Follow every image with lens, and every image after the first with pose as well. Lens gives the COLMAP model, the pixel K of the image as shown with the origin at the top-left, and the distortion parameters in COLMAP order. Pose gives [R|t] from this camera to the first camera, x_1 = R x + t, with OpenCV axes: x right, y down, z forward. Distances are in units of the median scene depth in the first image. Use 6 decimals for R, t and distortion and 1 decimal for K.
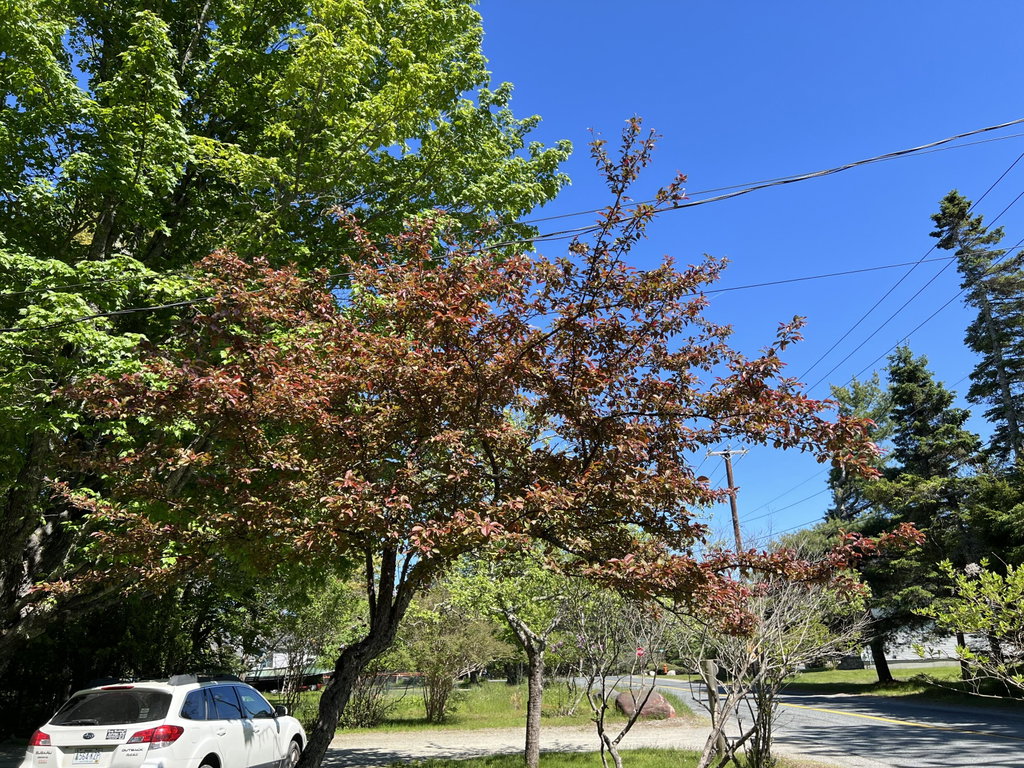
lens RADIAL K [[768.6, 0, 511.1], [0, 768.6, 387.4], [0, 0, 1]] dist [0.058969, -0.071926]
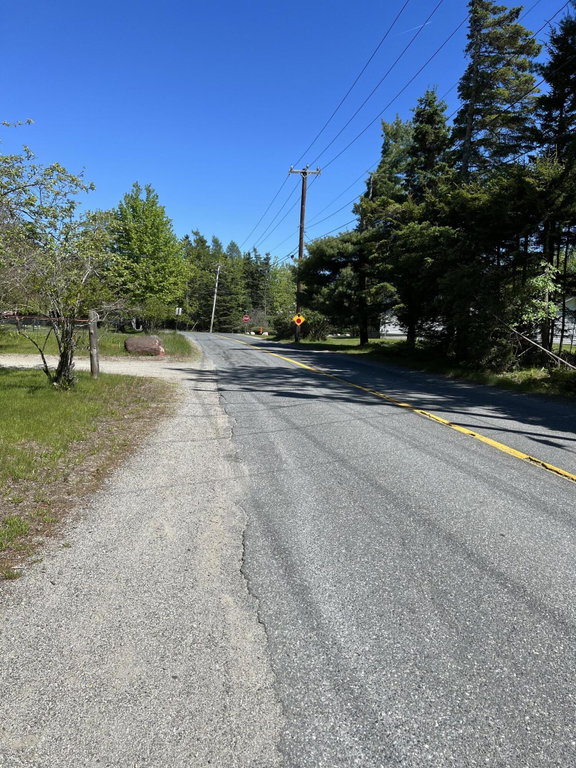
lens RADIAL K [[576.5, 0, 289.0], [0, 576.5, 385.0], [0, 0, 1]] dist [0.058969, -0.071926]
pose [[0.982900, 0.058180, 0.174707, 0.155140], [-0.127636, 0.899128, 0.418662, 0.007167], [-0.132726, -0.433802, 0.891179, 0.016376]]
